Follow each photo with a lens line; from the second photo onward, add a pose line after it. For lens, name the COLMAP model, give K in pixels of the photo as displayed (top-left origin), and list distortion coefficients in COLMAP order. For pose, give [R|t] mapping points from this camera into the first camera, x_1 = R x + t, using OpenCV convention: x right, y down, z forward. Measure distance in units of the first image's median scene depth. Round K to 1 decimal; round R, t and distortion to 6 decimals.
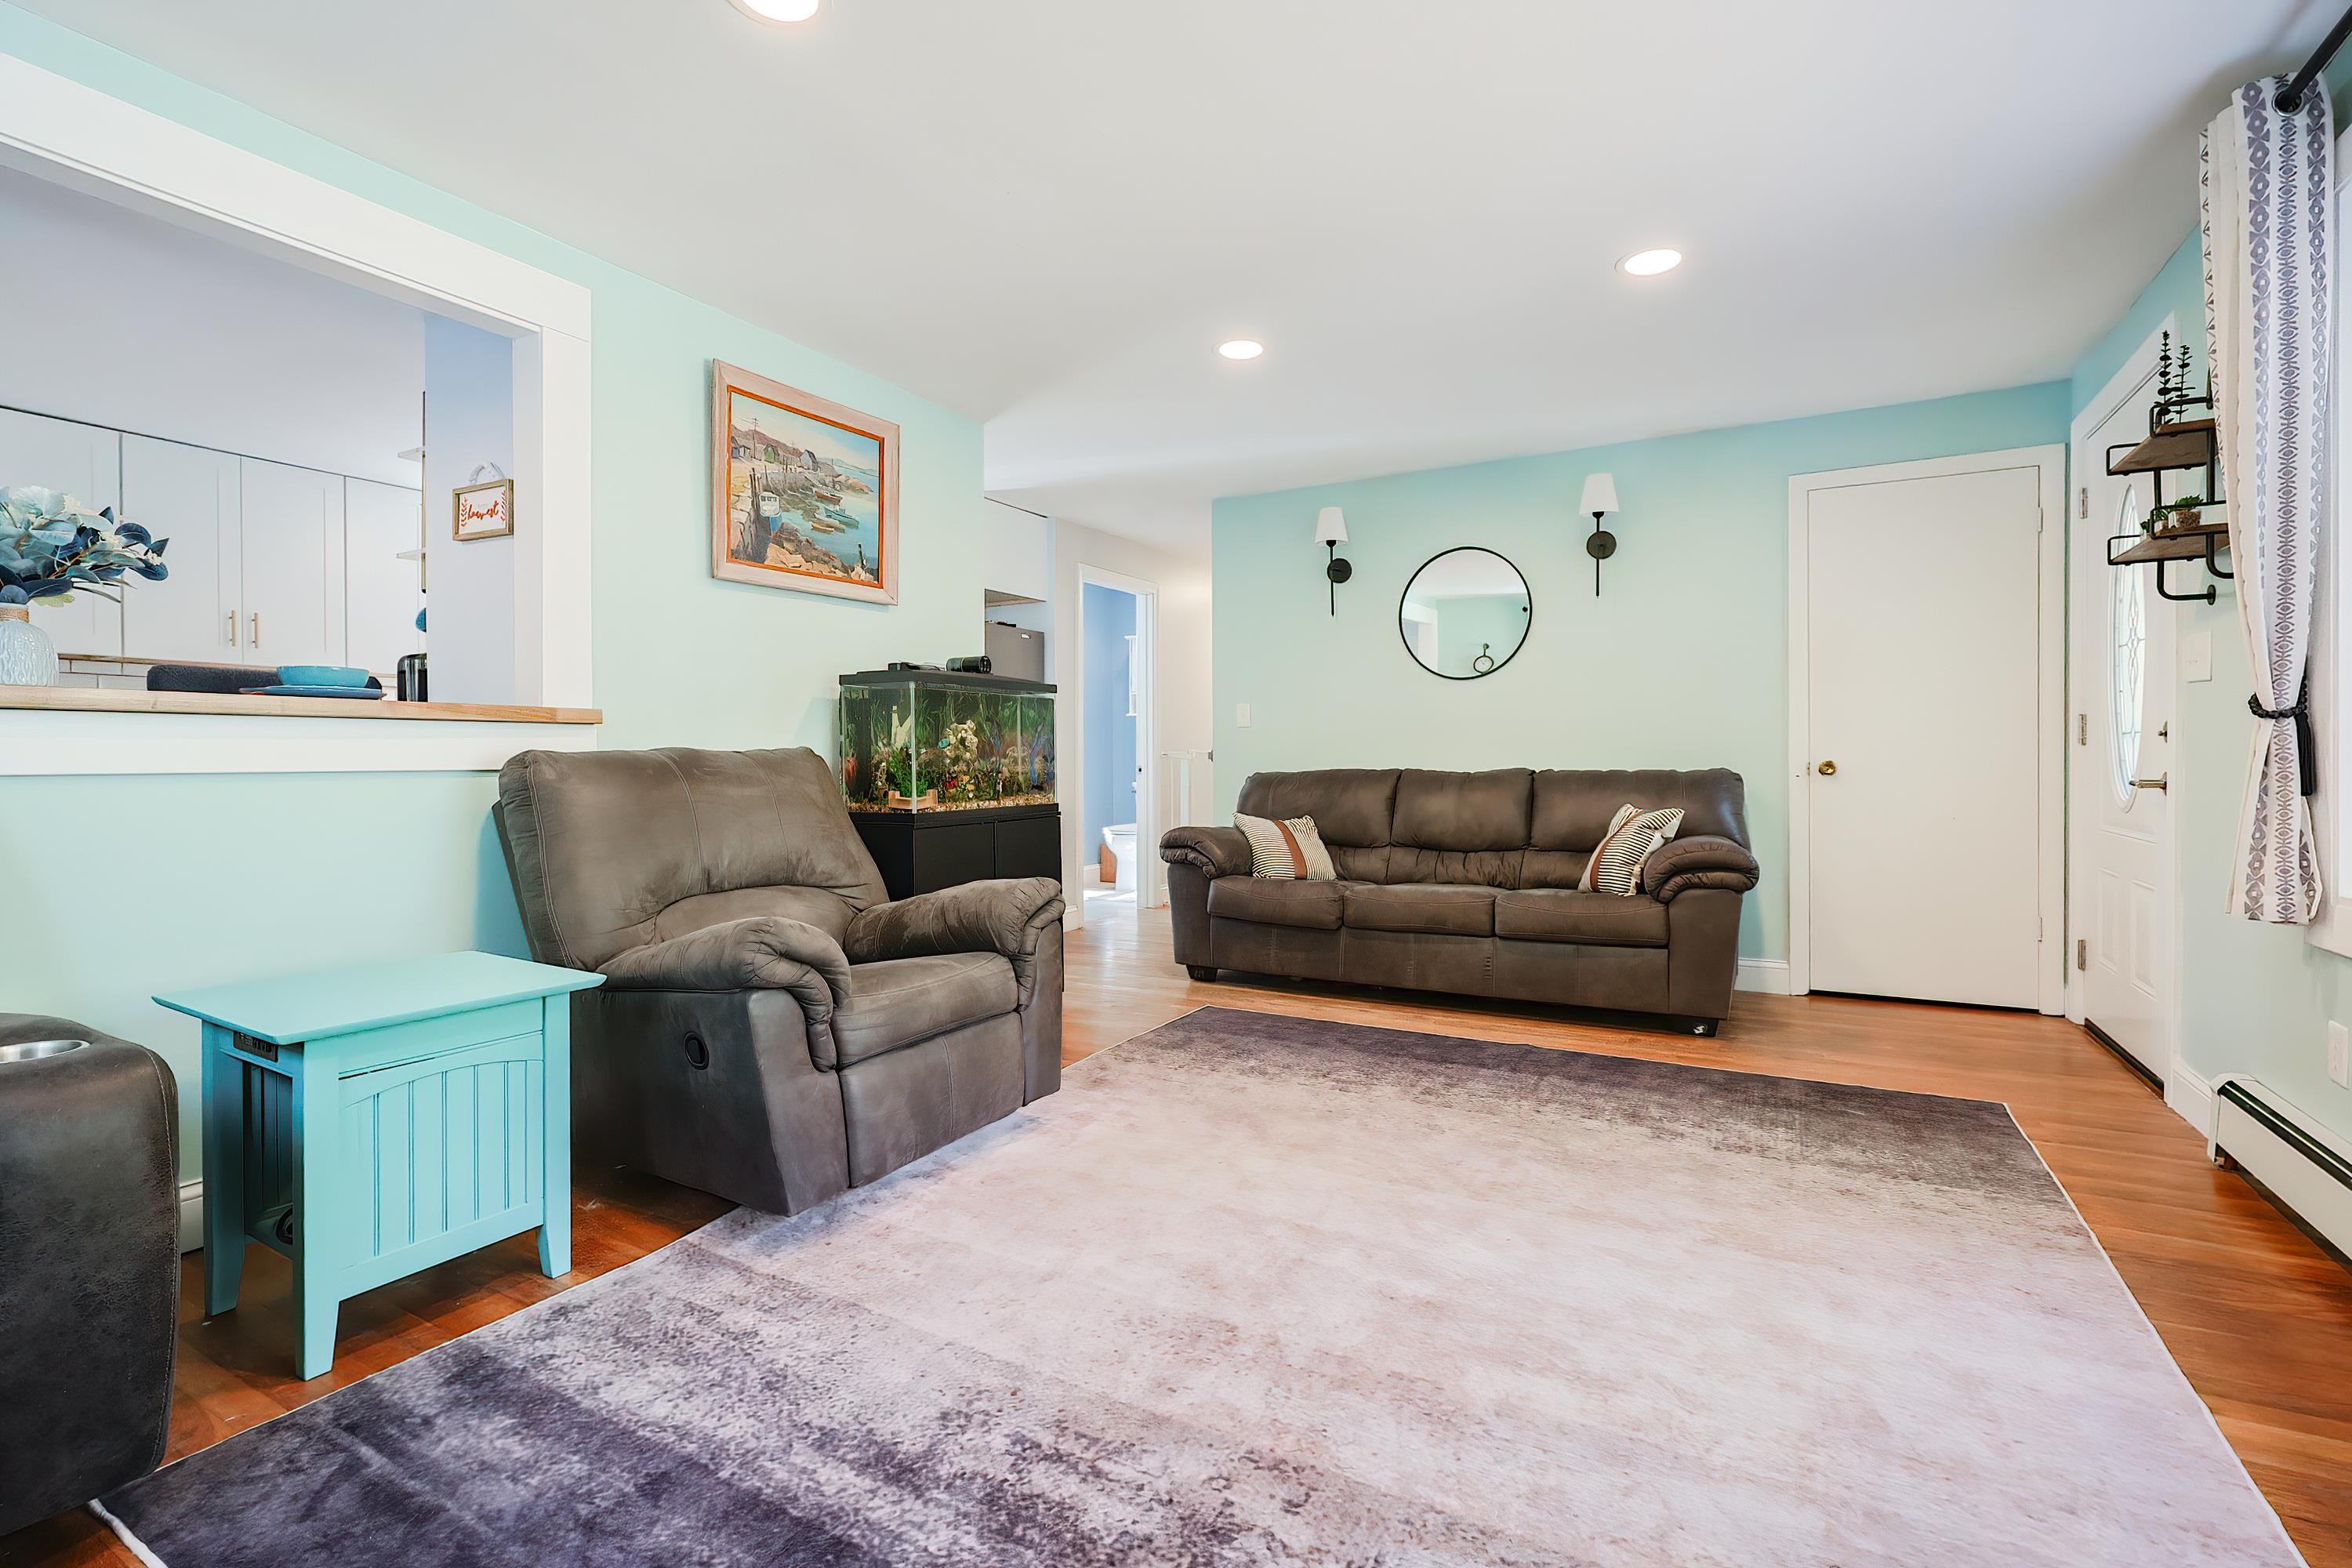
lens RADIAL K [[1027.2, 0, 1174.0], [0, 1027.2, 770.4], [0, 0, 1]] dist [-0.002398, -0.000624]
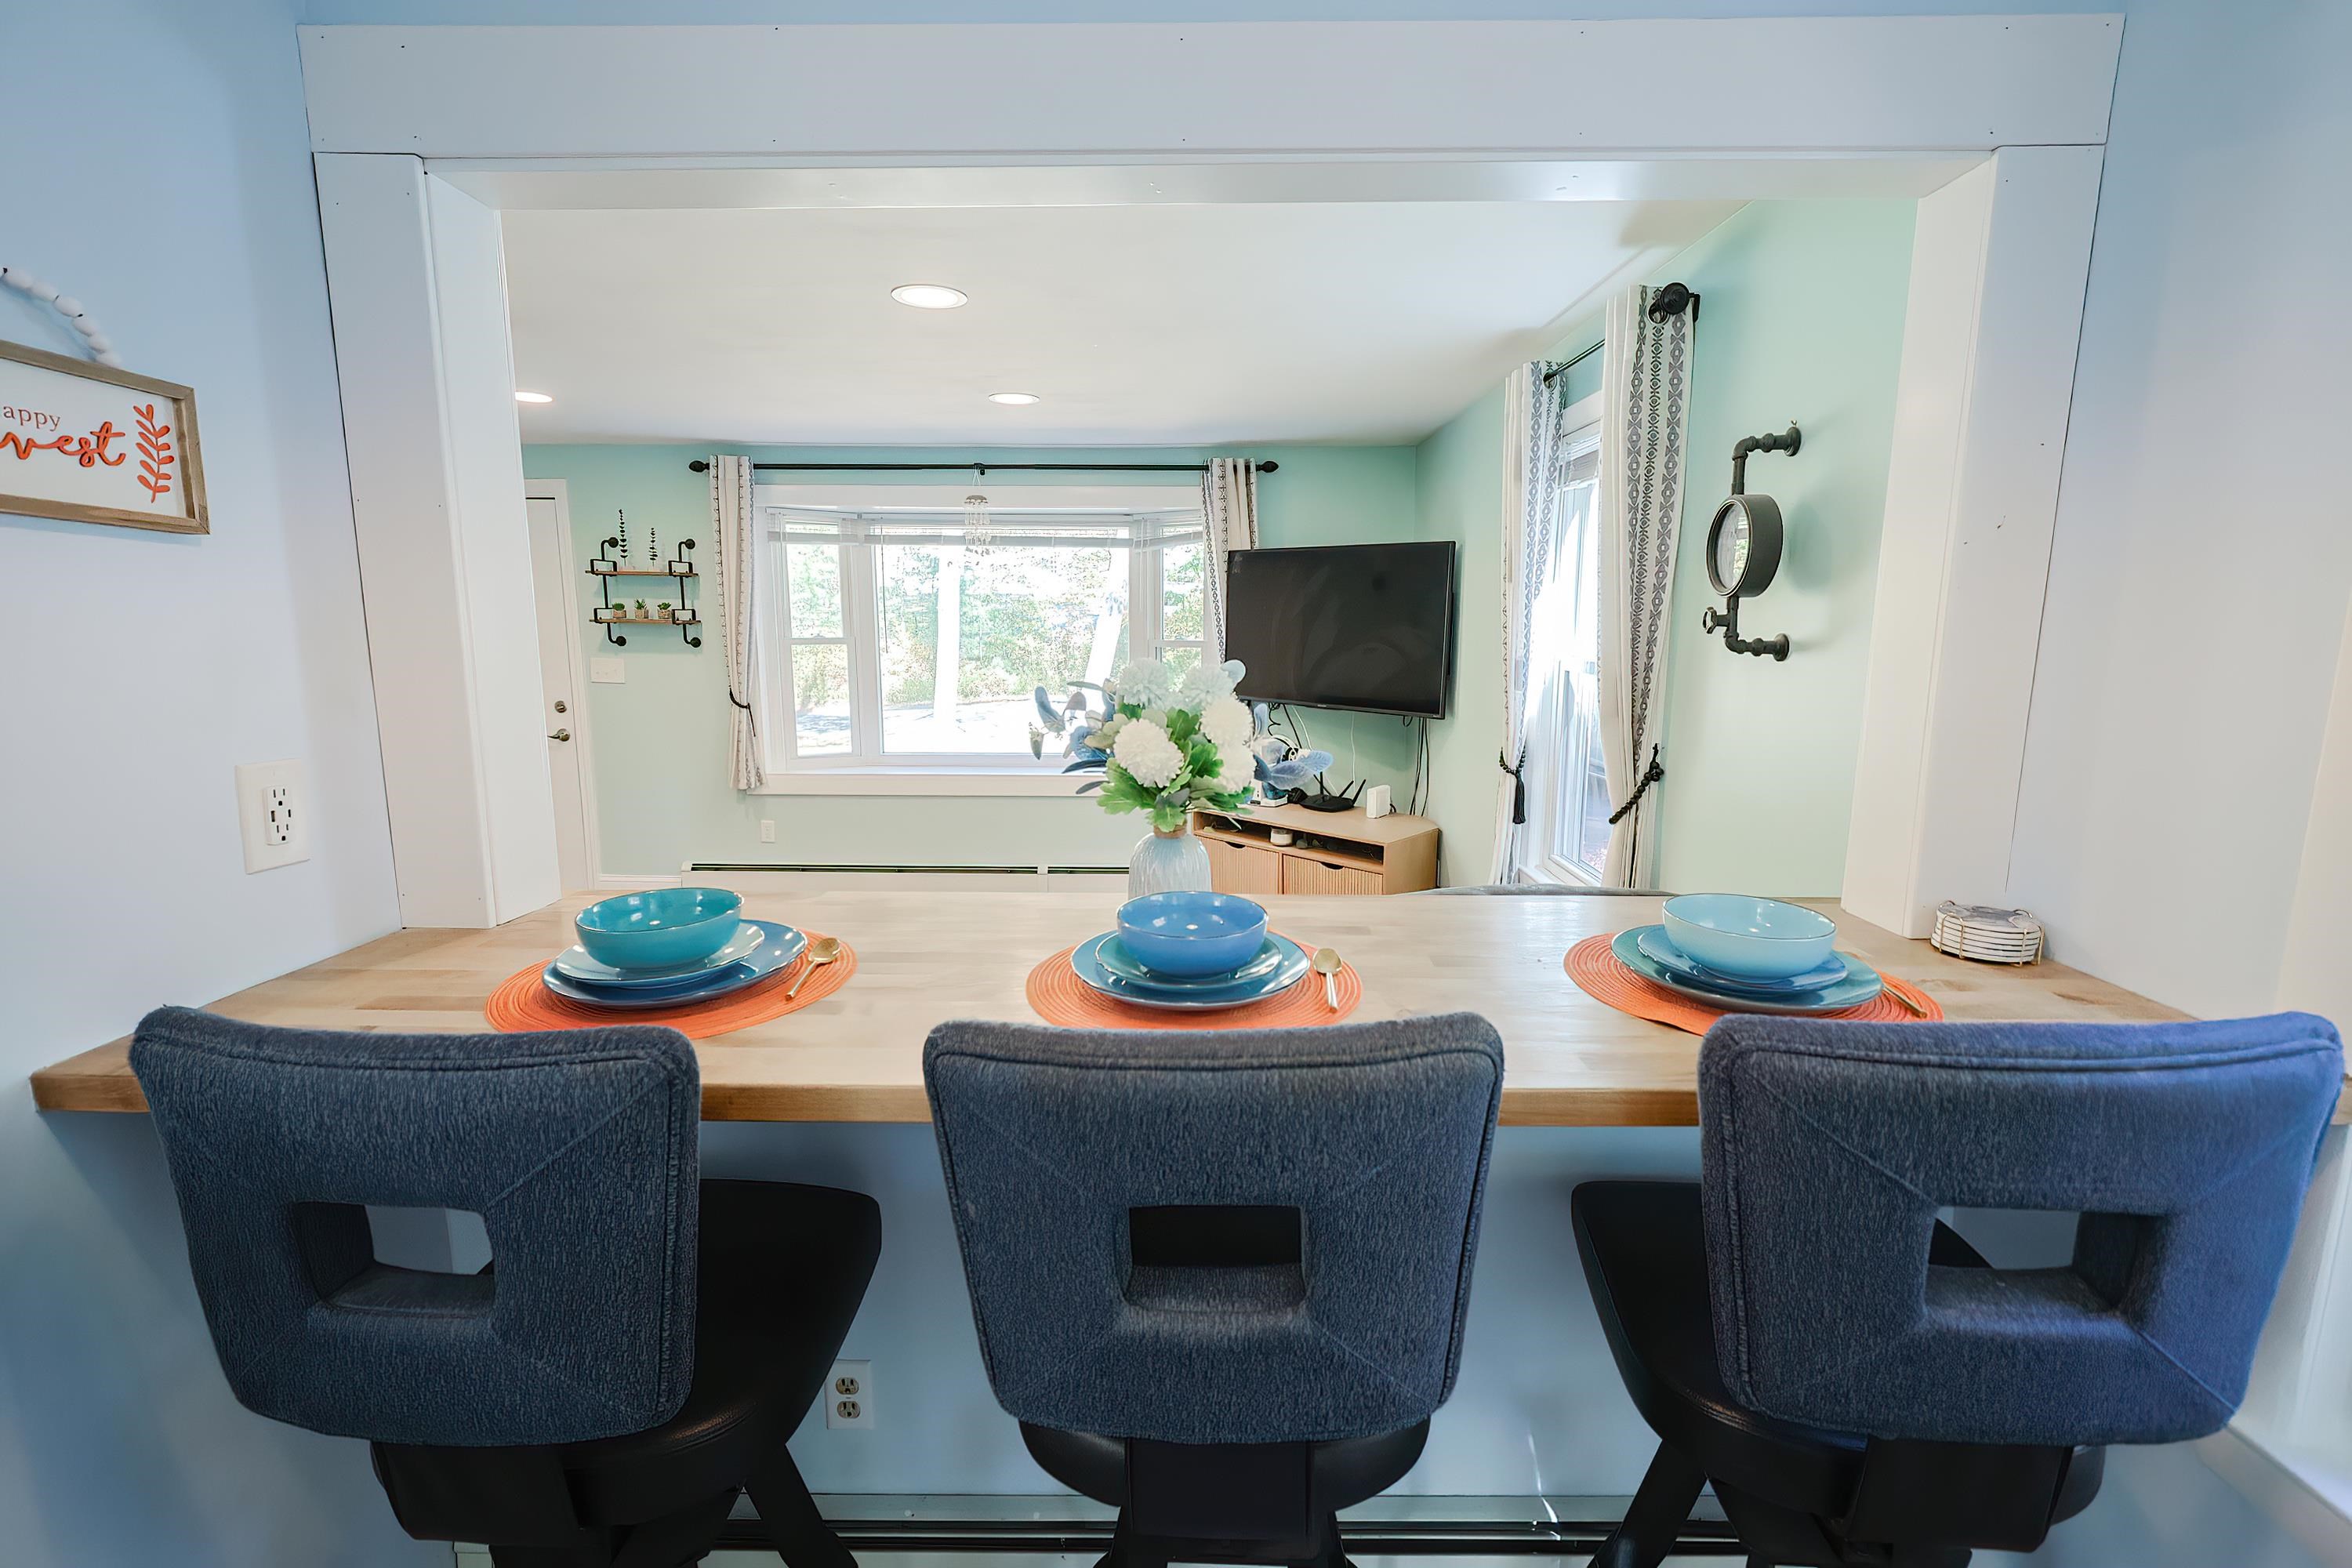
lens RADIAL K [[1007.5, 0, 1199.7], [0, 1007.5, 772.0], [0, 0, 1]] dist [-0.000698, -0.000224]
pose [[-0.483802, -0.136646, 0.864444, -1.072256], [0.003935, 0.987386, 0.158282, -0.188554], [-0.875169, 0.079979, -0.477162, 0.803442]]
